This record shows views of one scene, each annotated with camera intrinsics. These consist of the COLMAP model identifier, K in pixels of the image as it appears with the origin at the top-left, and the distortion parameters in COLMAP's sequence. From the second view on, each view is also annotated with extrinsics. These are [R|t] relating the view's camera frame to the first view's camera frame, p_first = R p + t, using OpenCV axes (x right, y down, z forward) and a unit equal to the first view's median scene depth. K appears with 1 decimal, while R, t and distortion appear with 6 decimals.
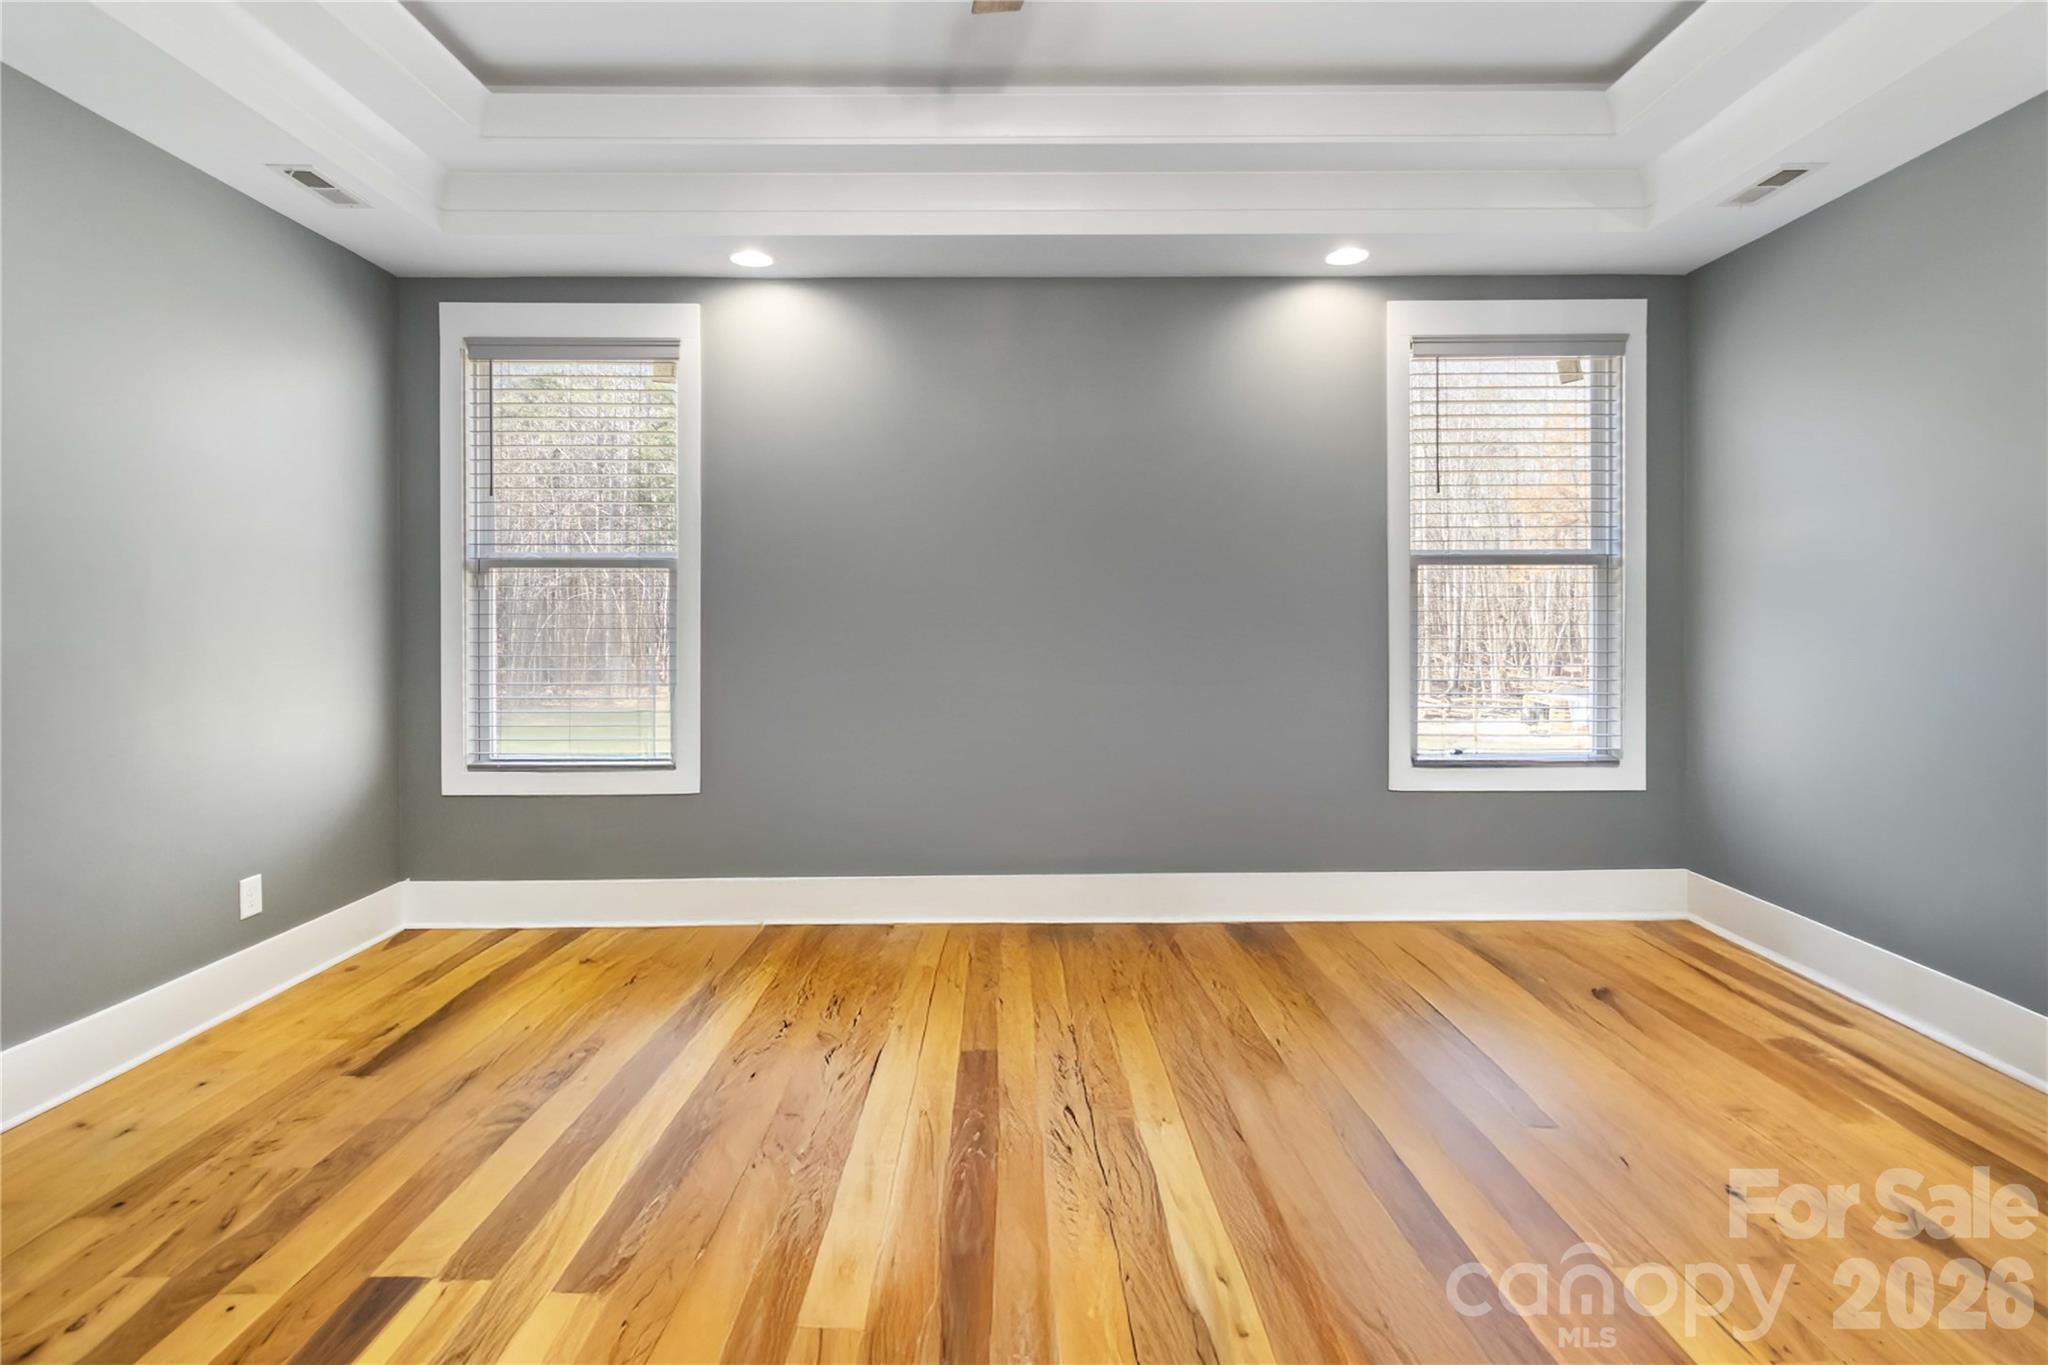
lens RADIAL K [[961.7, 0, 1033.0], [0, 961.7, 625.0], [0, 0, 1]] dist [0.005176, 0.000340]
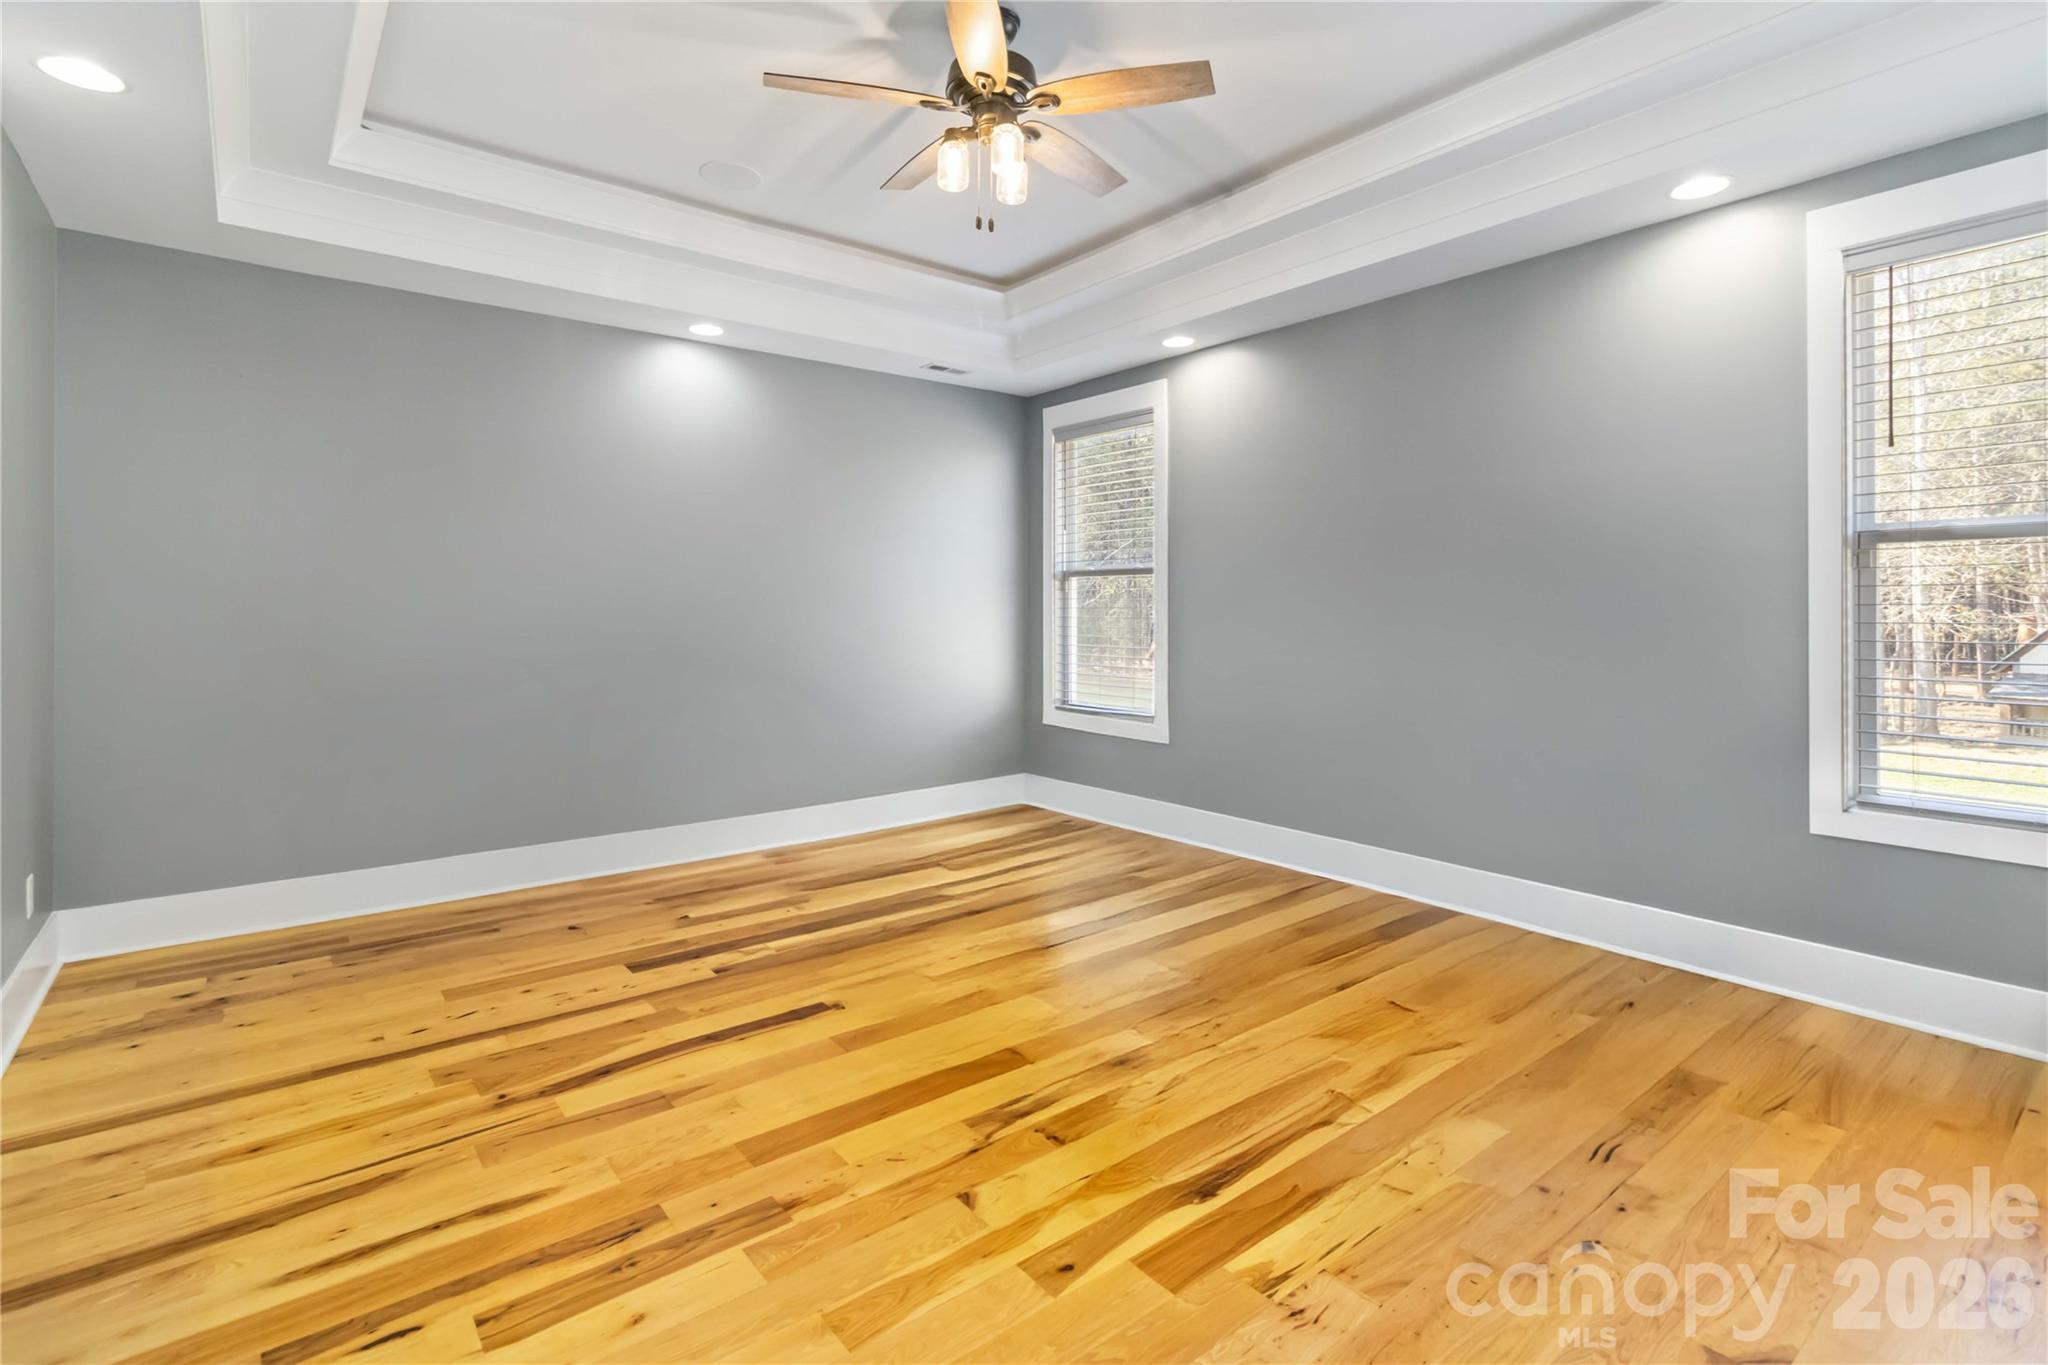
lens RADIAL K [[961.7, 0, 1018.7], [0, 961.7, 594.9], [0, 0, 1]] dist [0.005176, 0.000340]
pose [[0.620059, -0.009817, -0.784494, 0.581652], [-0.006208, 0.999829, -0.017419, -0.004464], [0.784531, 0.015671, 0.619892, 0.003976]]
